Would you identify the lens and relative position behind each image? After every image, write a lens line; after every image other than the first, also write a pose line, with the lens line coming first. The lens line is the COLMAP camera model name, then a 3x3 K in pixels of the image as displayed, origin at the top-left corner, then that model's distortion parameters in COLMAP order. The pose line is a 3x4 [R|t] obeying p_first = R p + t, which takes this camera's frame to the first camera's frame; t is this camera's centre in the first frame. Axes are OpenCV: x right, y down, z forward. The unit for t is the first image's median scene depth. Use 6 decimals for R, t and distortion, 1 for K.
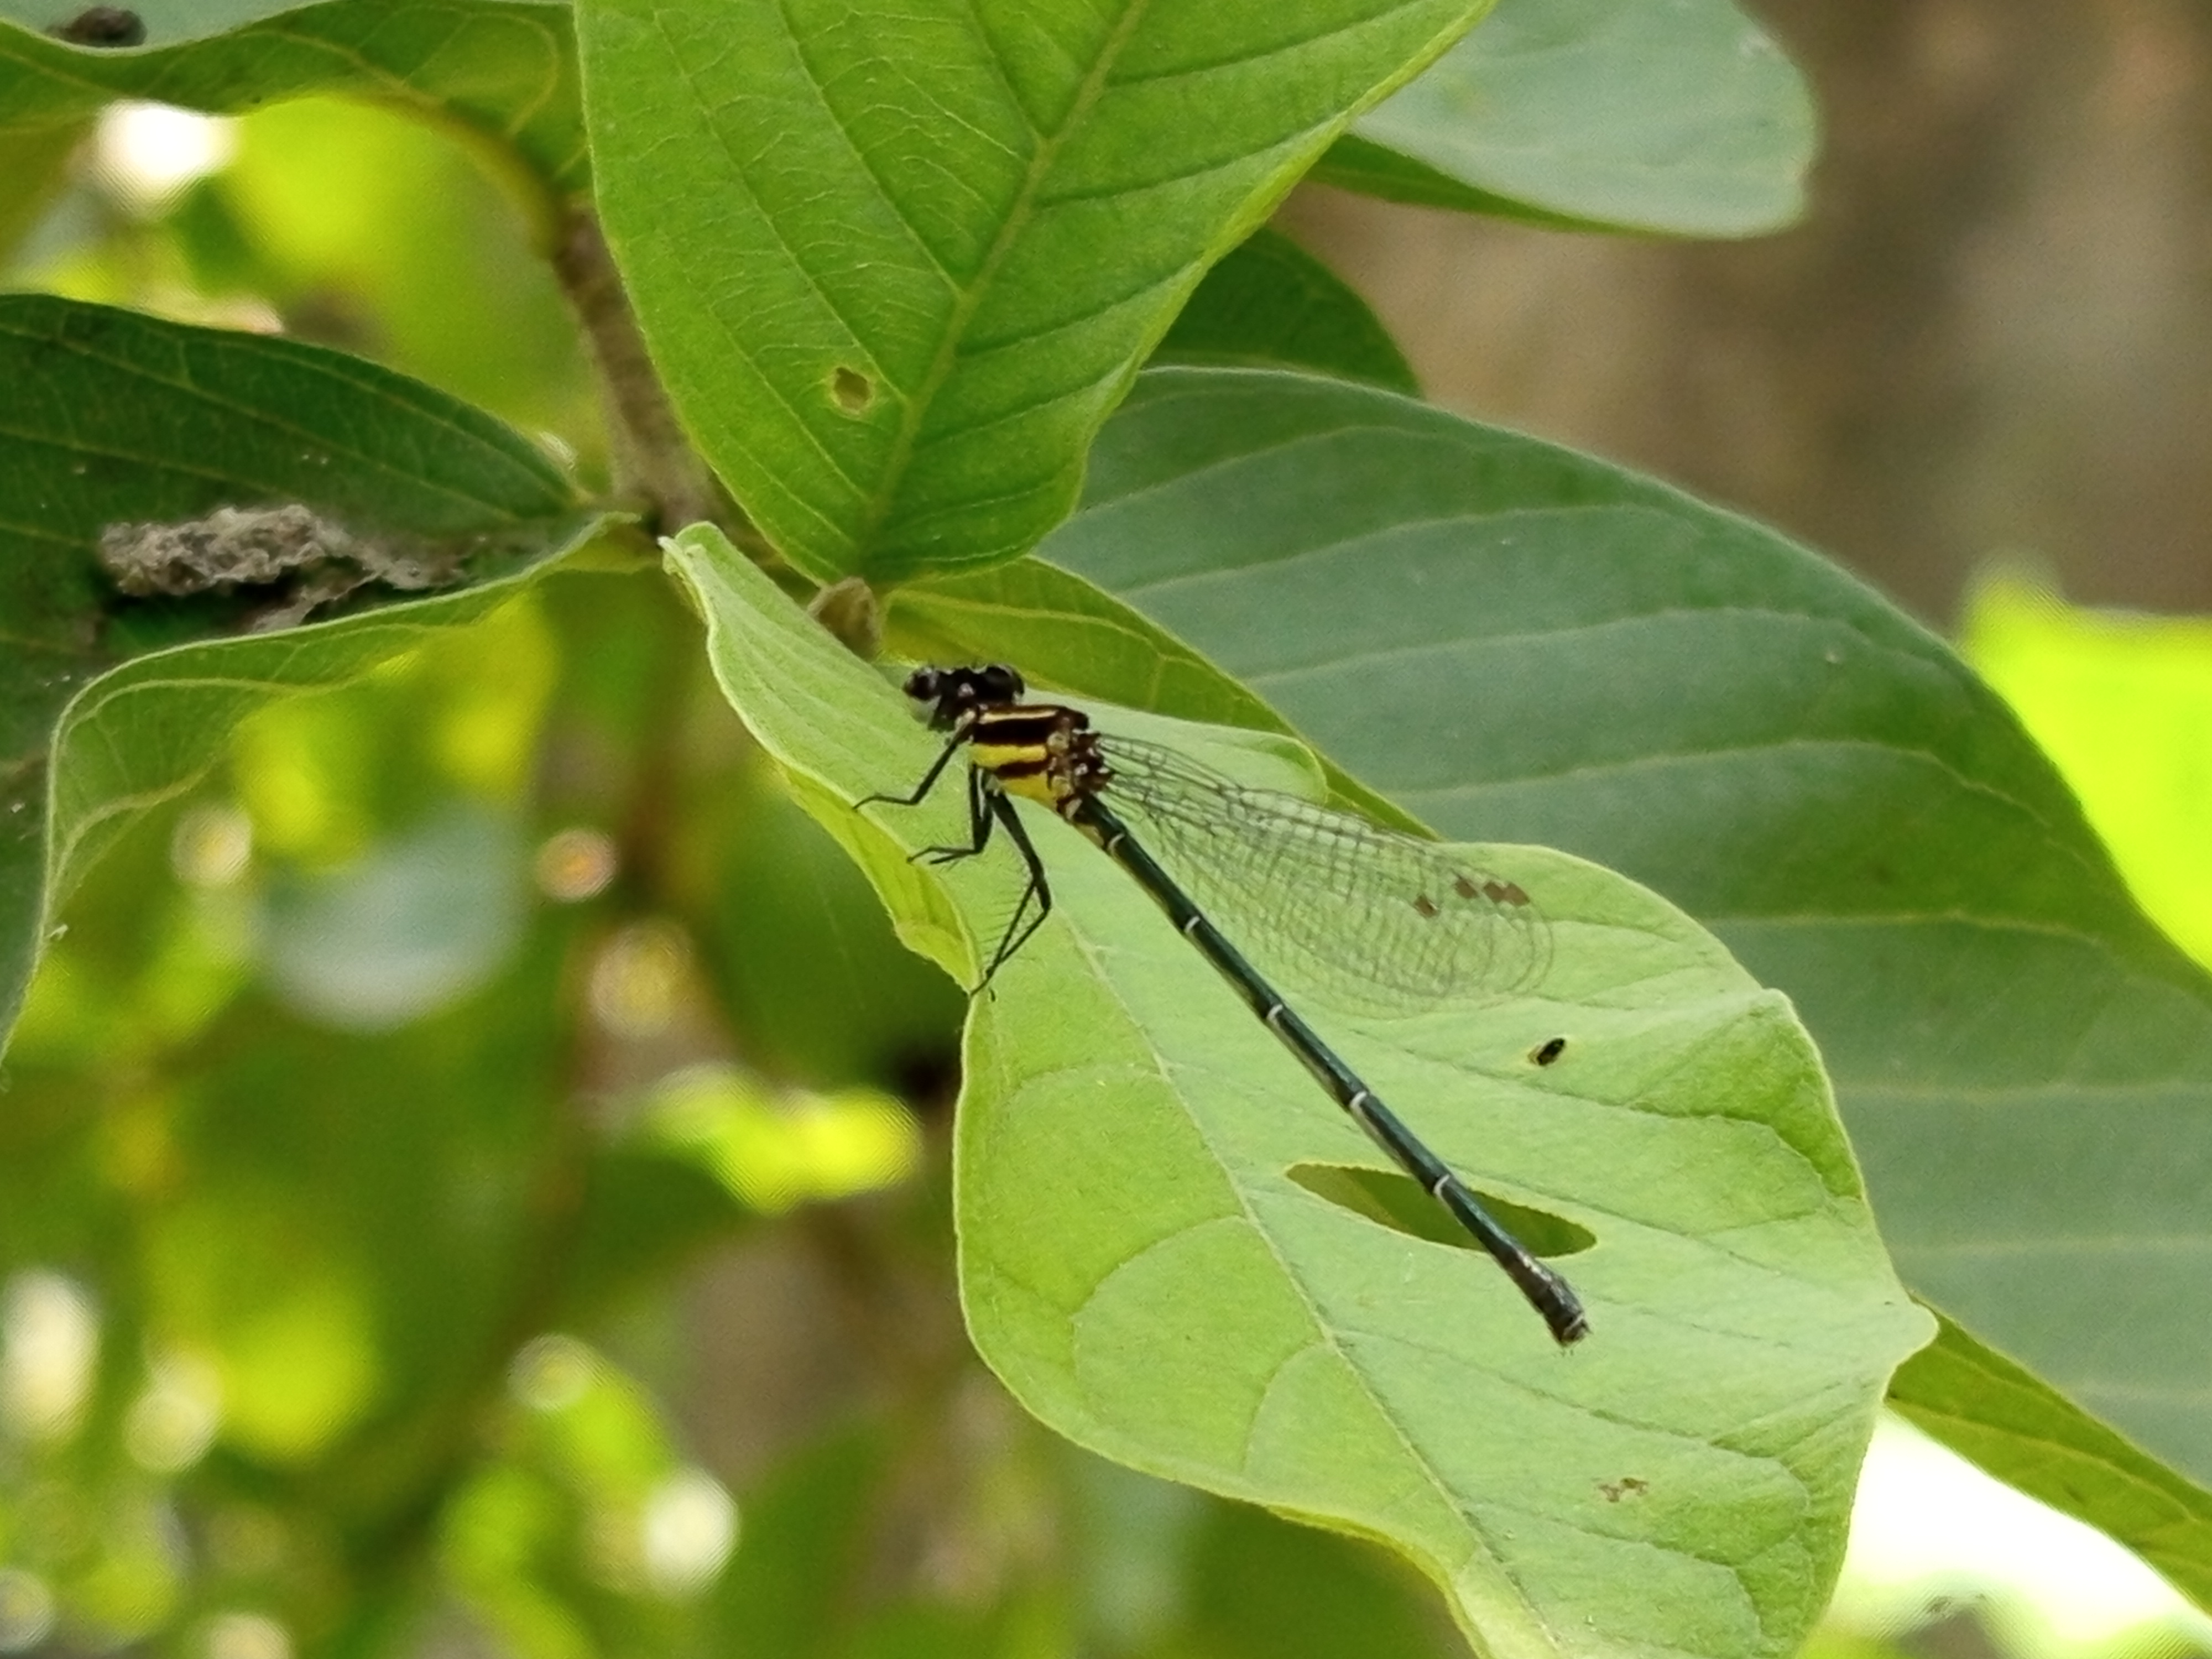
lens RADIAL K [[9289.3, 0, 1662.9], [0, 9289.3, 829.7], [0, 0, 1]] dist [-0.237290, -1.442797]
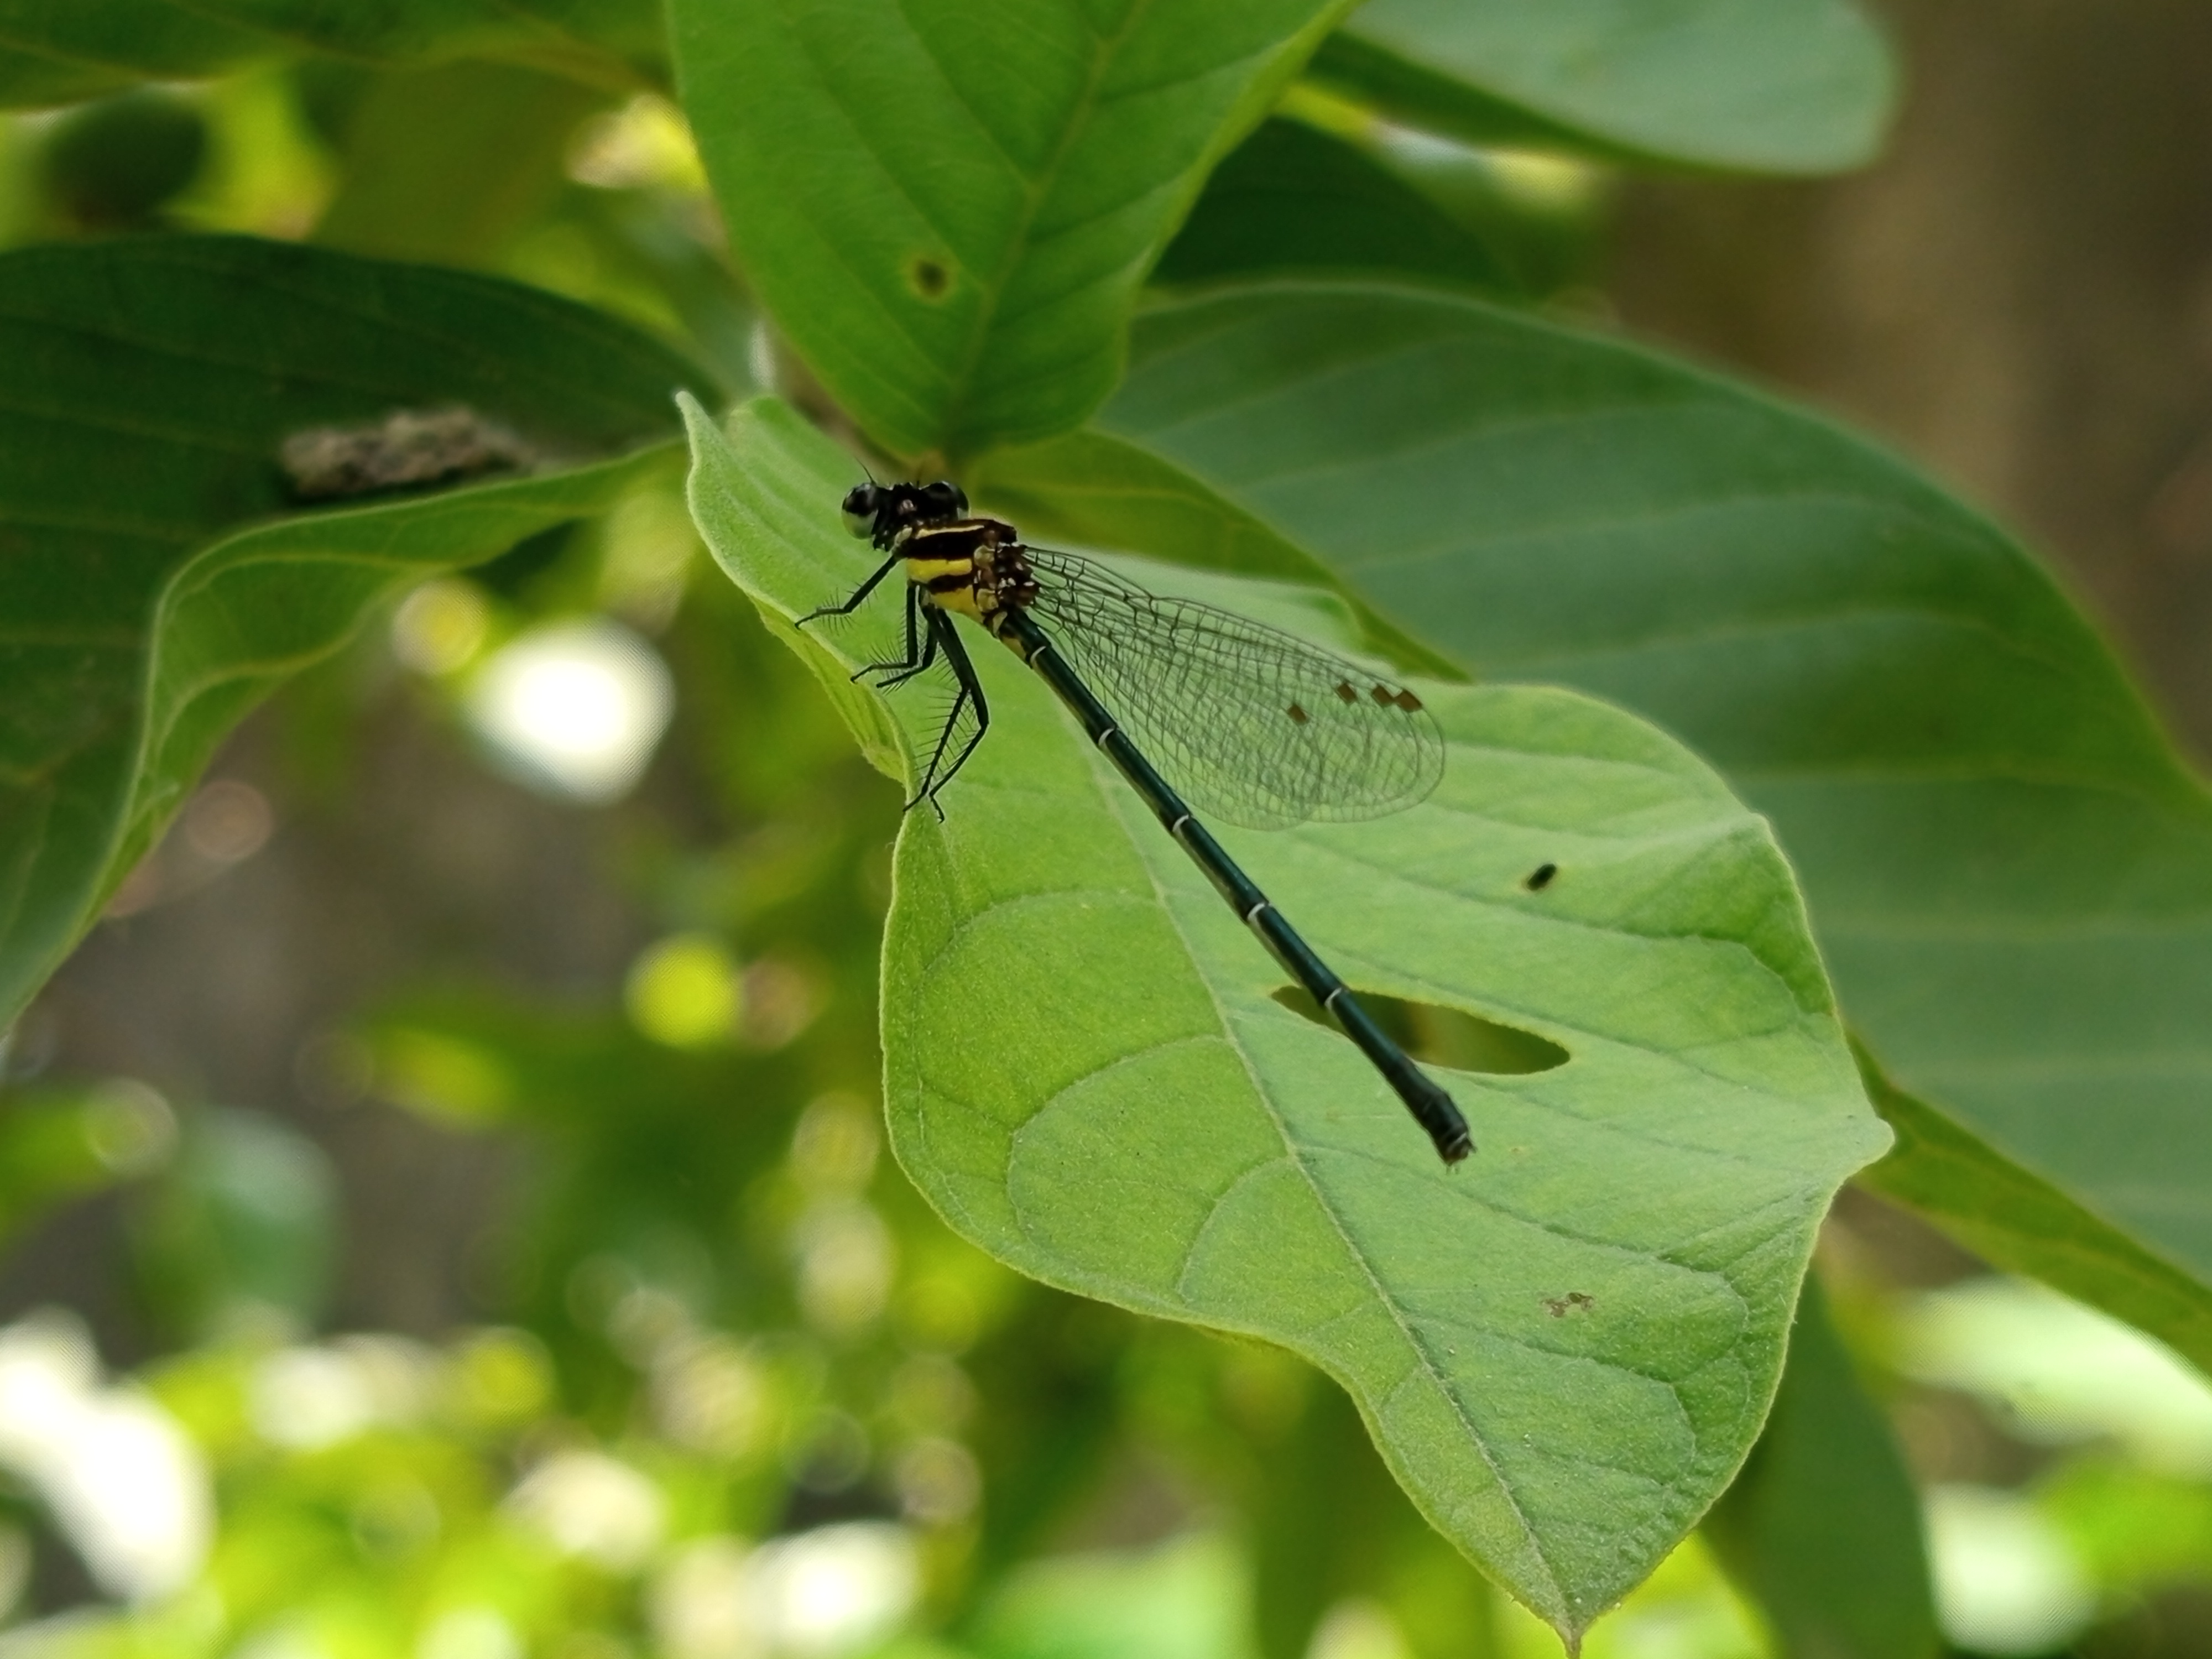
lens RADIAL K [[6463.3, 0, 1106.0], [0, 6463.3, 829.5], [0, 0, 1]] dist [-0.094628, 0.331415]
pose [[0.989997, -0.009166, -0.140792, 0.042441], [0.009556, 0.999952, 0.002093, 0.017192], [0.140766, -0.003418, 0.990037, 0.289722]]
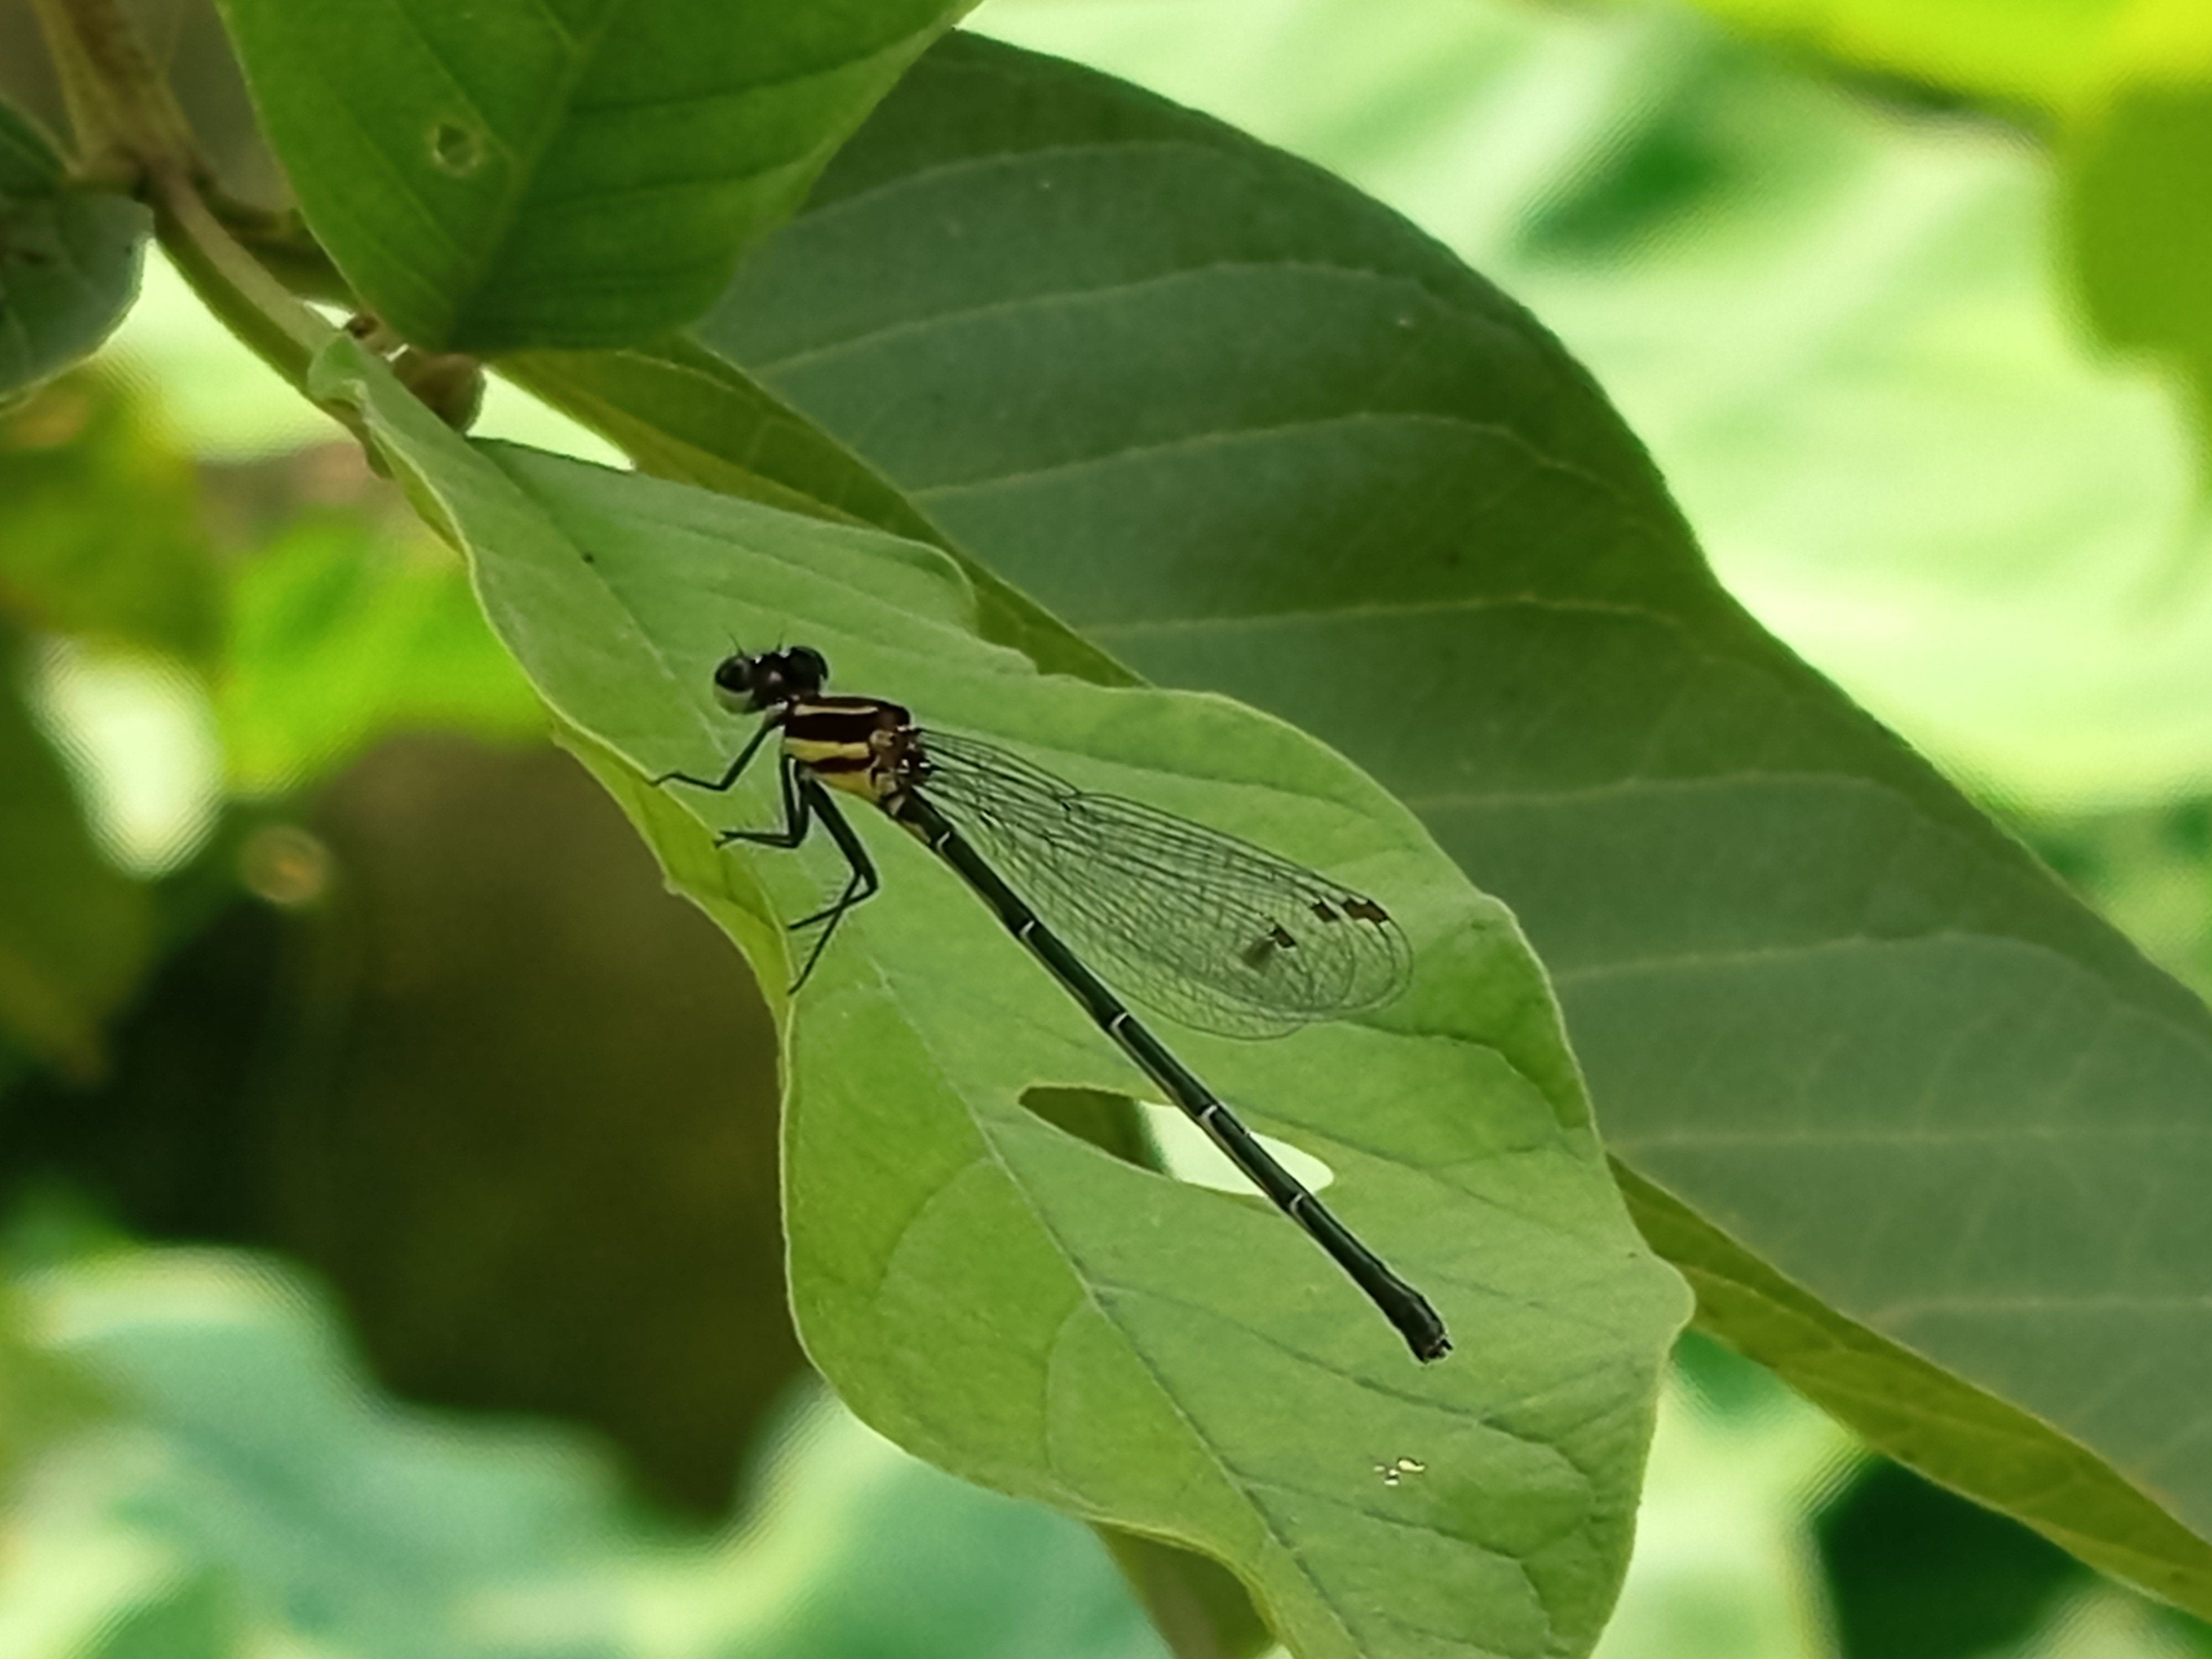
lens RADIAL K [[16336.6, 0, 1106.0], [0, 16336.6, 829.5], [0, 0, 1]] dist [-0.113003, -65.558518]
pose [[0.996302, 0.018647, 0.083870, -0.177766], [-0.029288, 0.991408, 0.127484, -0.213445], [-0.080773, -0.129469, 0.988288, -0.713904]]
